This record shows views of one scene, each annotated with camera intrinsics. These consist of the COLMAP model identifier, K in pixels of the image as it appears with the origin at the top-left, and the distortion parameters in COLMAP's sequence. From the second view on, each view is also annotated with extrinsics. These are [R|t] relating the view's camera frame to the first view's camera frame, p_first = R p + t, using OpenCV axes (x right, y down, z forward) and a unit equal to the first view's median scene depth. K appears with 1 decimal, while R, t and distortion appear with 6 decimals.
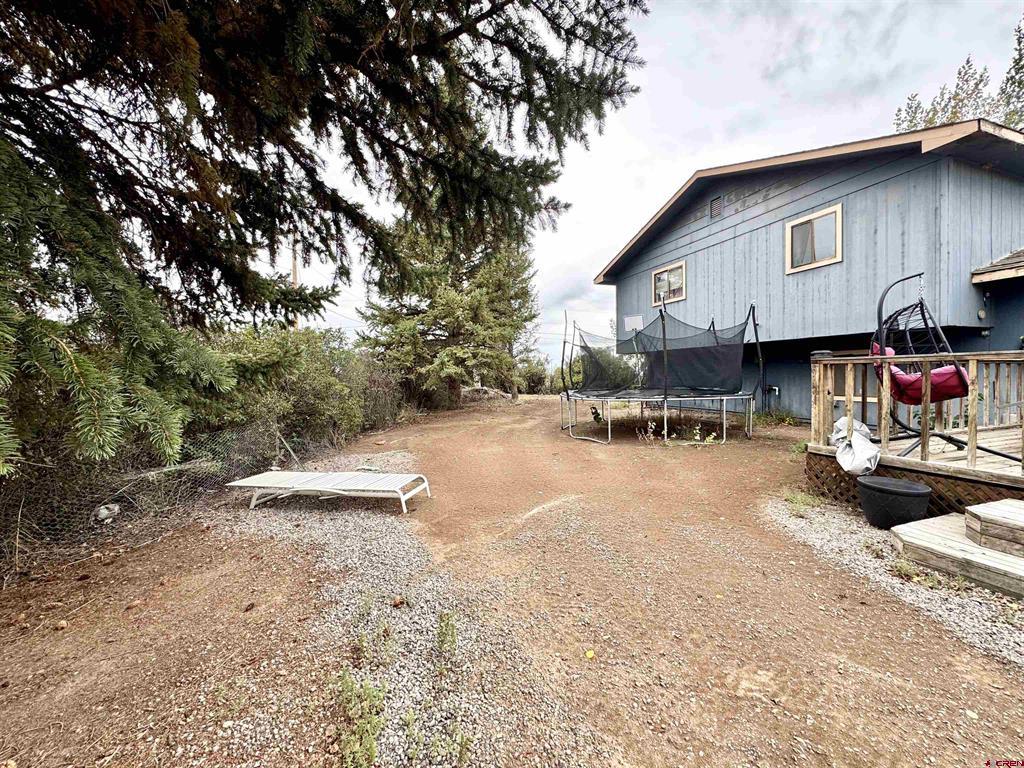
lens RADIAL K [[405.1, 0, 511.5], [0, 405.1, 381.3], [0, 0, 1]] dist [-0.001351, -0.000816]
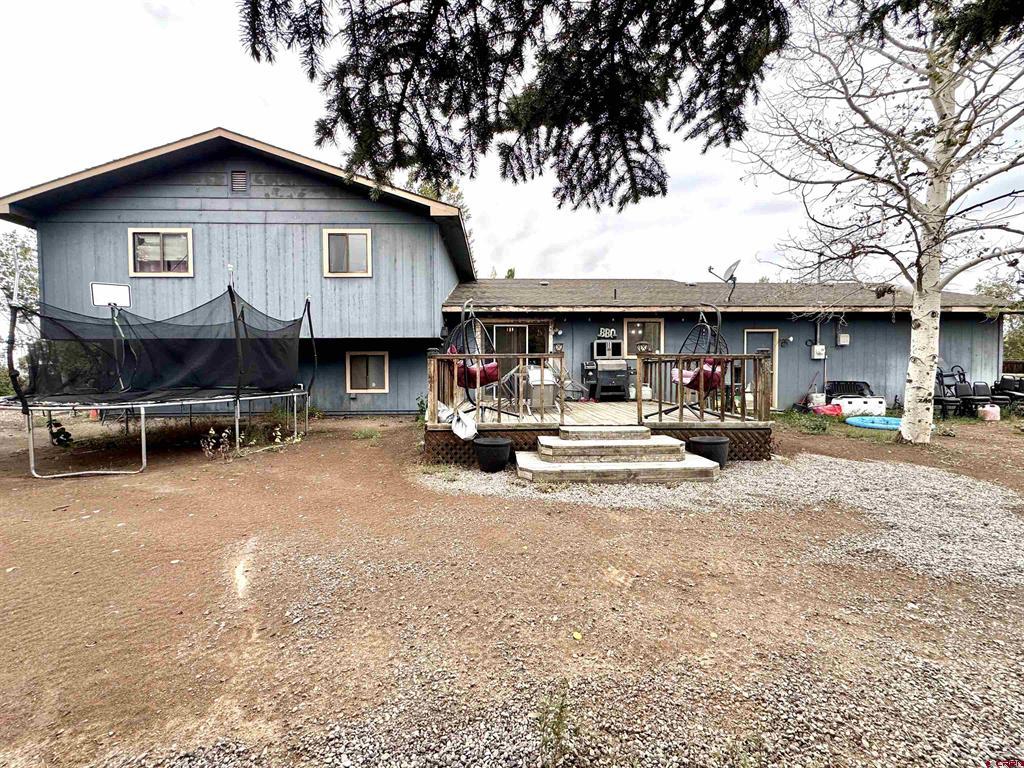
lens RADIAL K [[405.1, 0, 514.1], [0, 405.1, 382.1], [0, 0, 1]] dist [-0.001351, -0.000816]
pose [[0.311008, -0.018215, 0.950233, -0.218189], [0.019087, 0.999734, 0.012916, 0.010672], [-0.950216, 0.014120, 0.311273, 0.230641]]
